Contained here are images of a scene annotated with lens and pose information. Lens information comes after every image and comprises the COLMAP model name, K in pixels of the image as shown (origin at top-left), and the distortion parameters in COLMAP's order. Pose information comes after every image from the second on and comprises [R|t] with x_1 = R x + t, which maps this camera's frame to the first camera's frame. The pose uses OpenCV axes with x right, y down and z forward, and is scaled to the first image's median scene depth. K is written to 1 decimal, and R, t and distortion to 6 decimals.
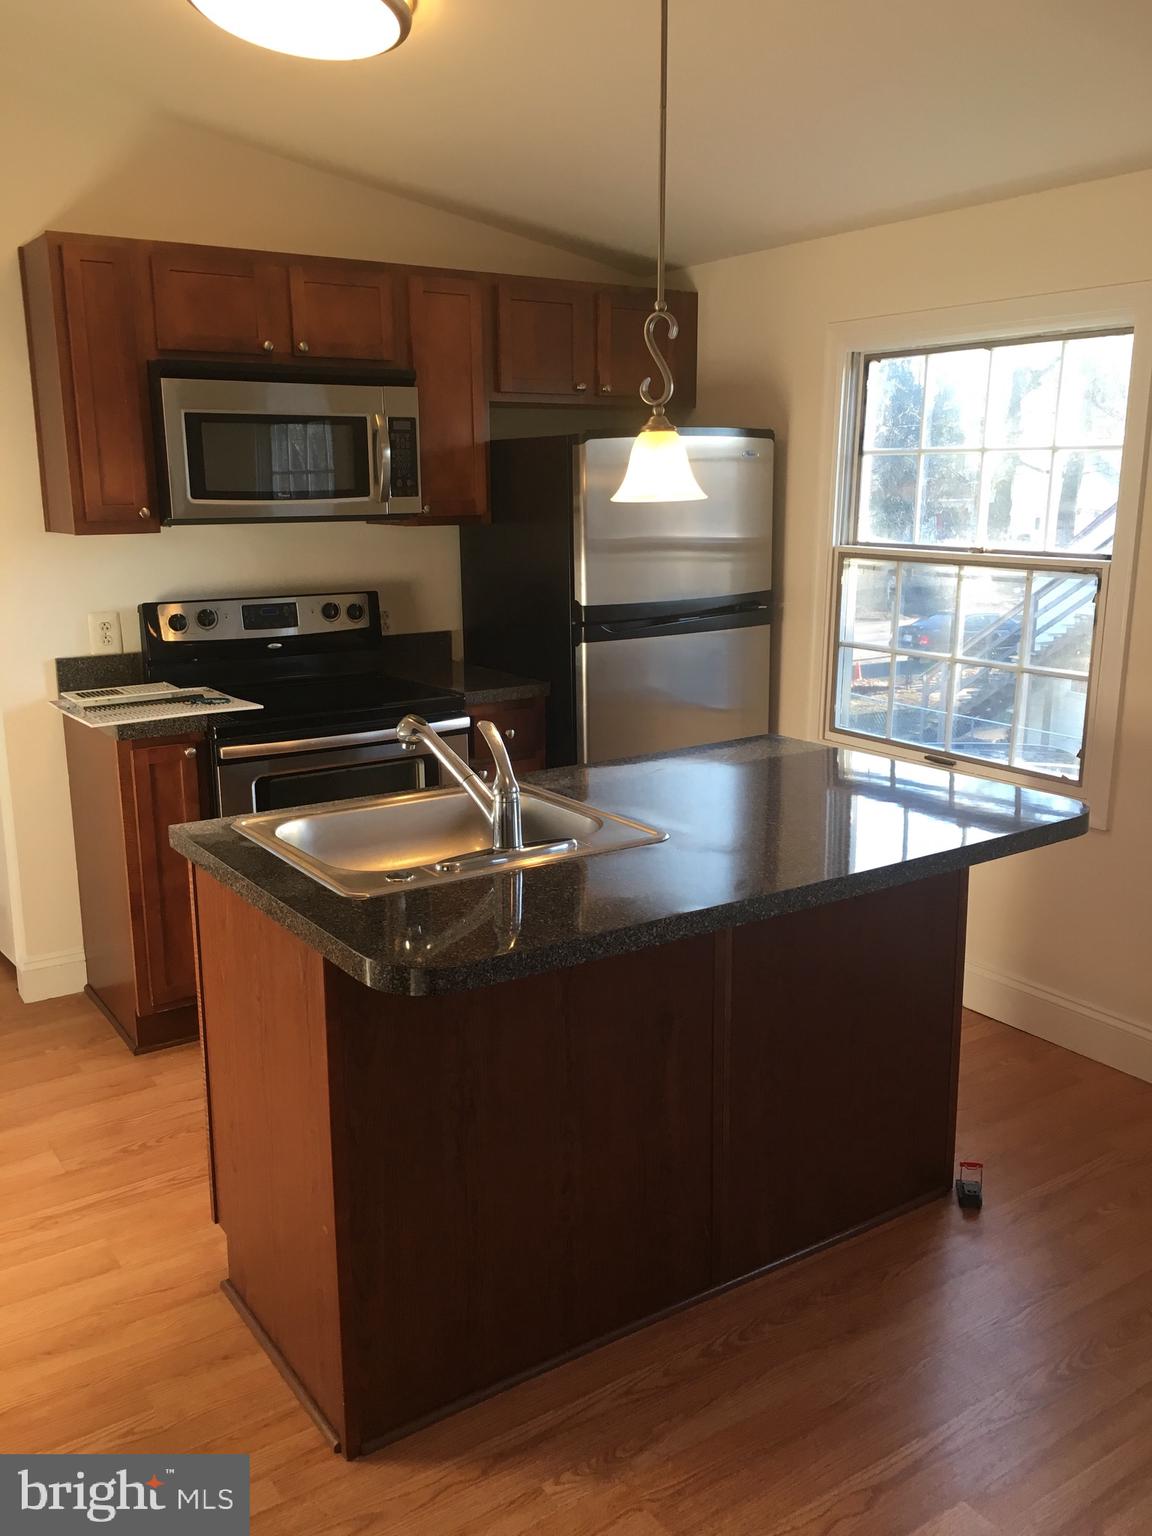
lens RADIAL K [[1284.7, 0, 576.0], [0, 1284.7, 768.0], [0, 0, 1]] dist [0.031230, -0.003698]
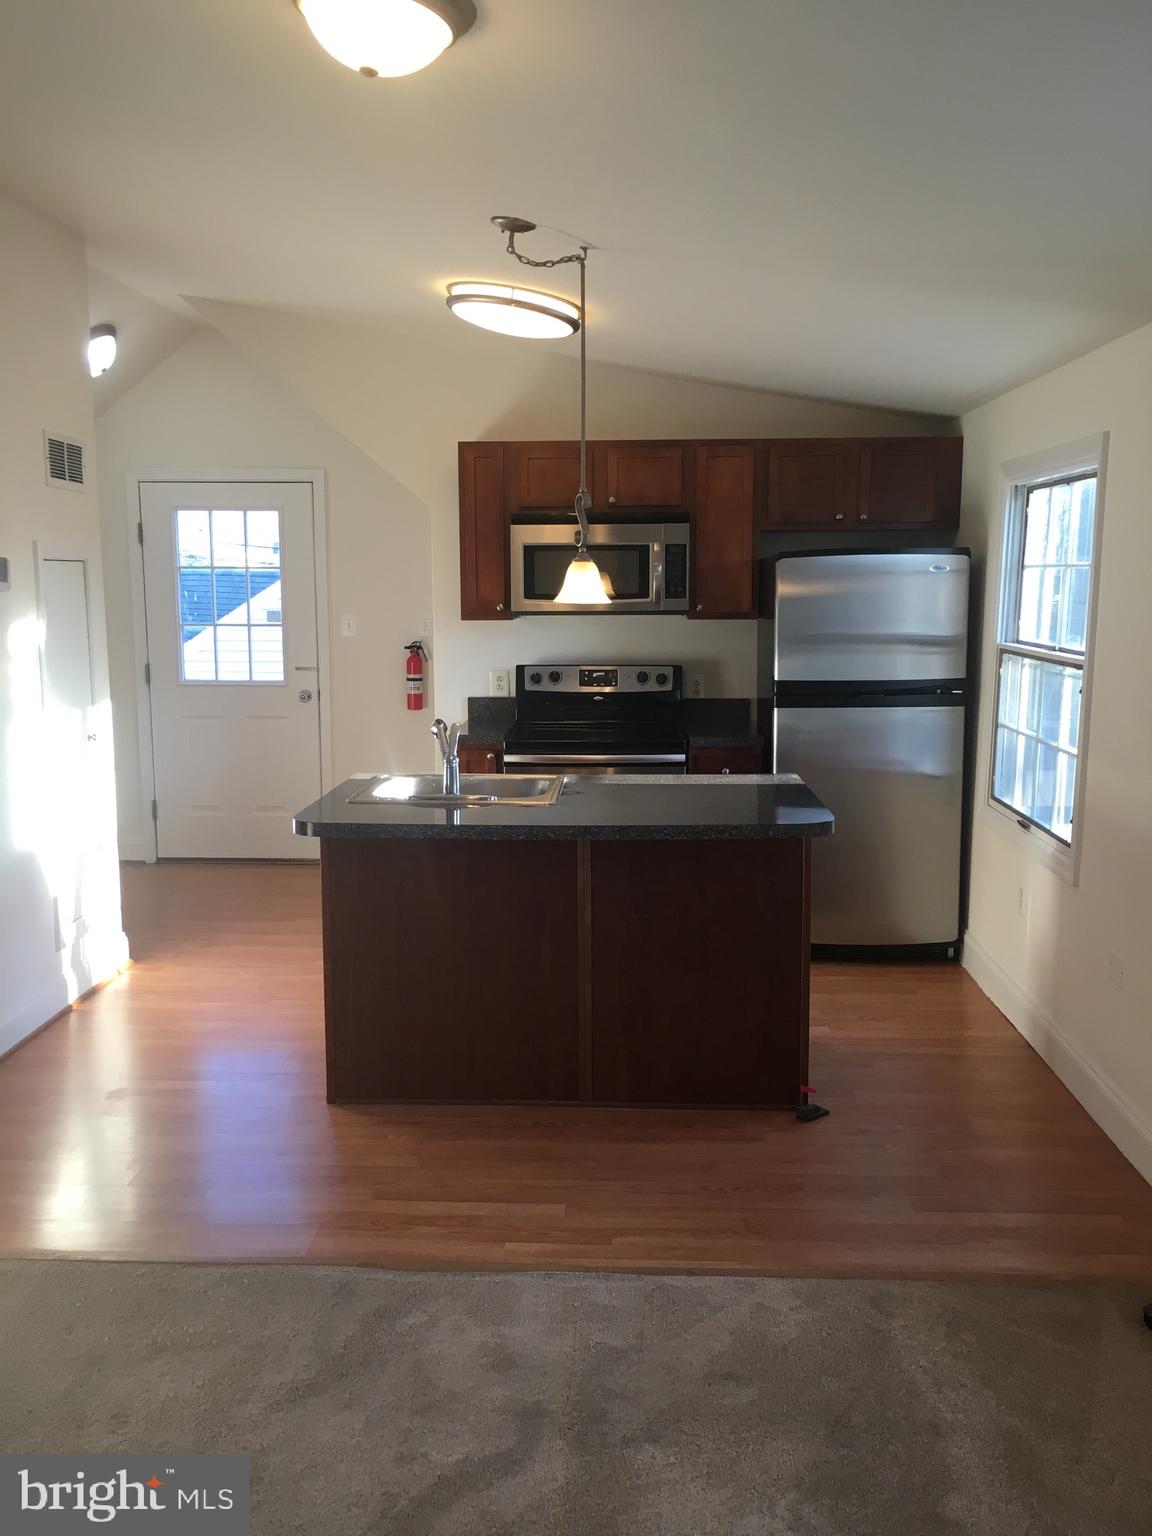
lens RADIAL K [[1284.7, 0, 576.0], [0, 1284.7, 768.0], [0, 0, 1]] dist [0.031230, -0.003698]
pose [[0.804443, 0.089239, -0.587288, 0.628117], [-0.132994, 0.990611, -0.031646, 0.034011], [0.578950, 0.103564, 0.808759, -0.192843]]
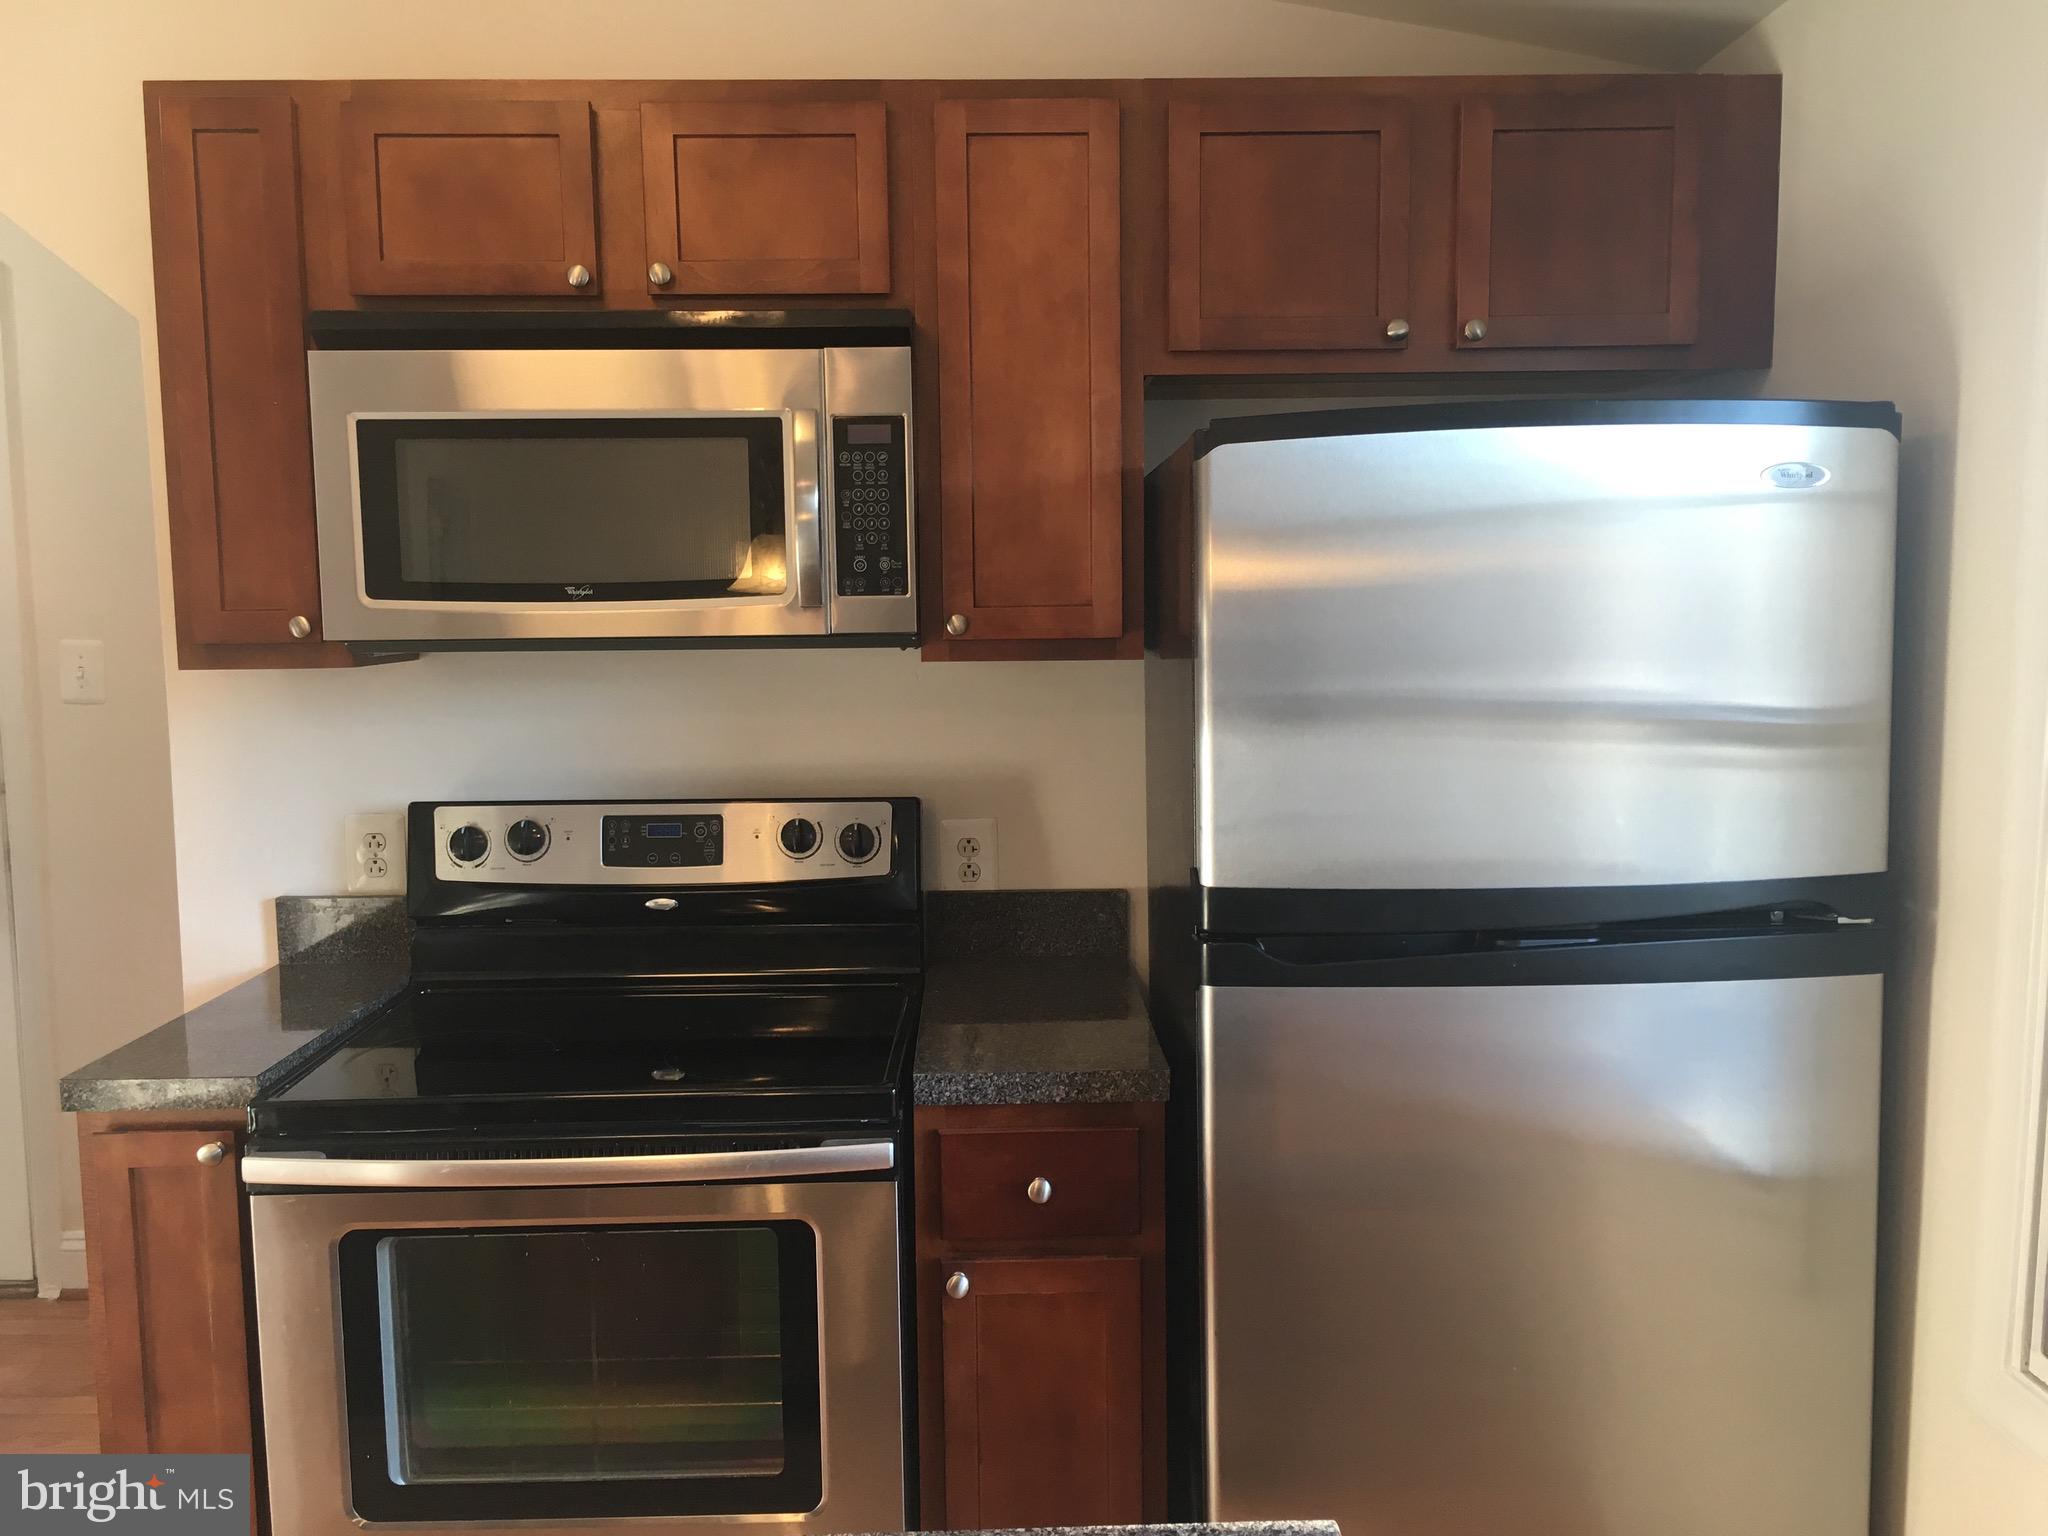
lens RADIAL K [[1712.9, 0, 1030.0], [0, 1712.9, 759.9], [0, 0, 1]] dist [0.031230, -0.003698]
pose [[0.837951, 0.054825, -0.542985, 0.226259], [-0.115493, 0.990221, -0.078249, -0.116874], [0.533386, 0.128279, 0.836089, 0.553238]]
